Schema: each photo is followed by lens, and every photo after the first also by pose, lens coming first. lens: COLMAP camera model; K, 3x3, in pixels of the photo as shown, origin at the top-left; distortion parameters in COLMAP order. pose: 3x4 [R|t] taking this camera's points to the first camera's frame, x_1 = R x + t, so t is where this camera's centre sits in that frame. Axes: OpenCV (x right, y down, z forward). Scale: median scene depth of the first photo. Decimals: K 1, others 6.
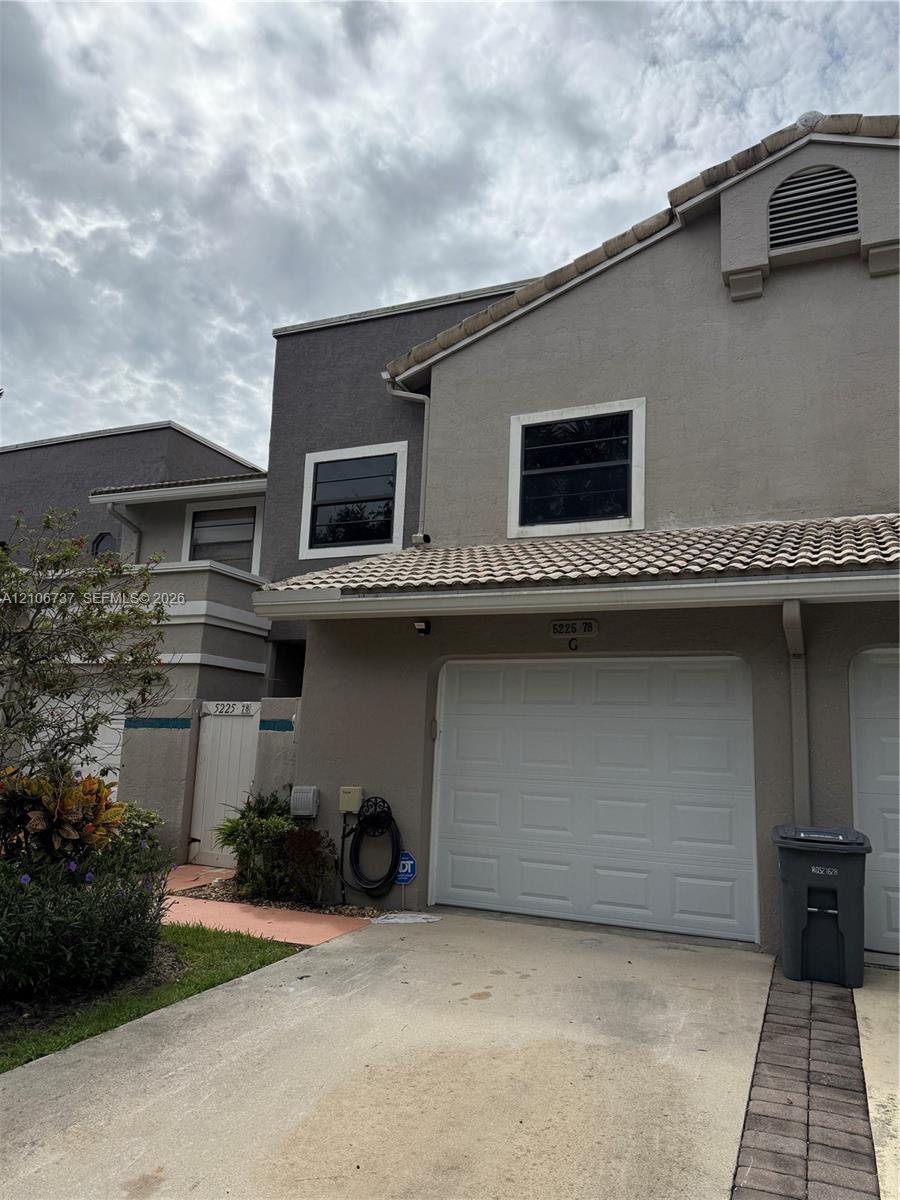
lens RADIAL K [[853.7, 0, 447.5], [0, 853.7, 622.6], [0, 0, 1]] dist [0.065974, -0.075966]
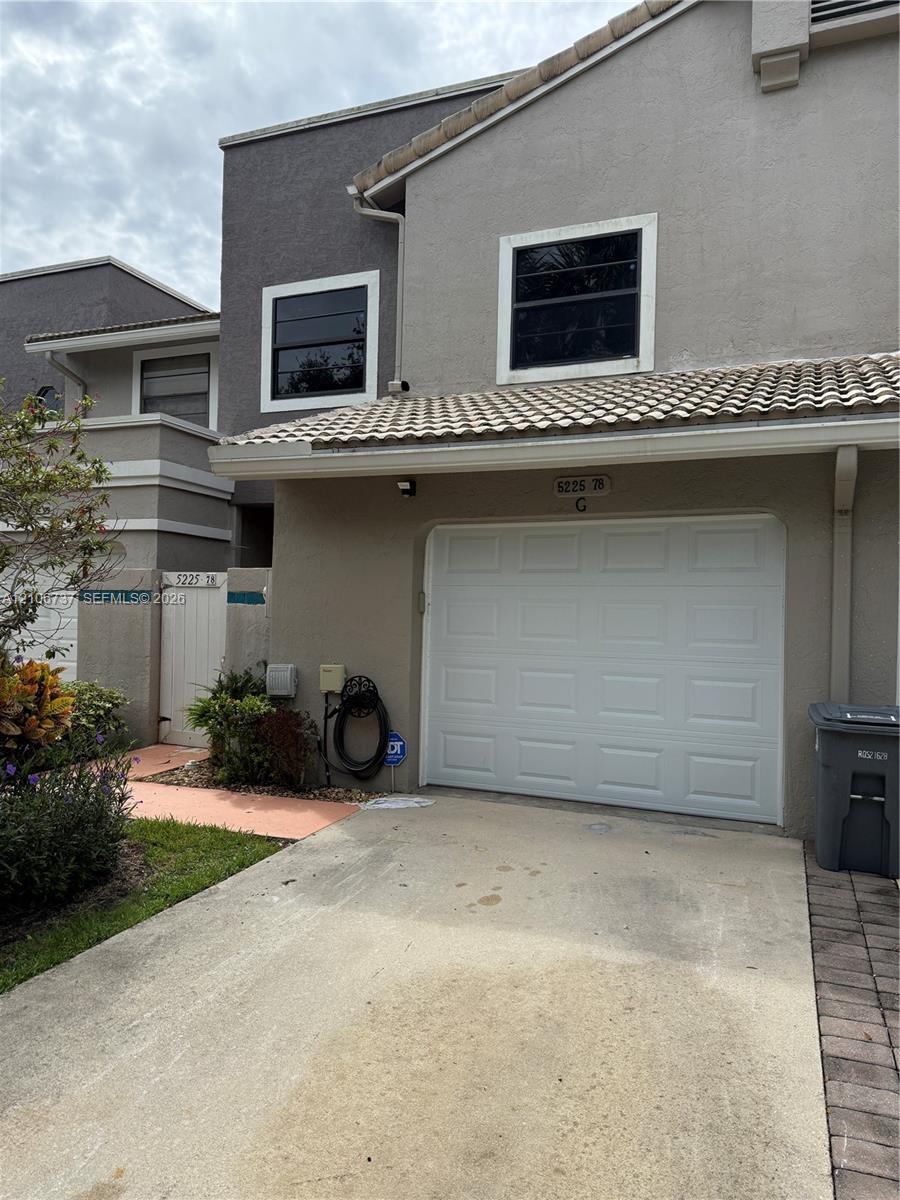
lens RADIAL K [[853.7, 0, 457.9], [0, 853.7, 623.8], [0, 0, 1]] dist [0.065974, -0.075966]
pose [[0.998910, -0.018077, 0.043041, -0.019518], [0.010903, 0.986826, 0.161419, 0.003796], [-0.045392, -0.160774, 0.985947, 0.119185]]
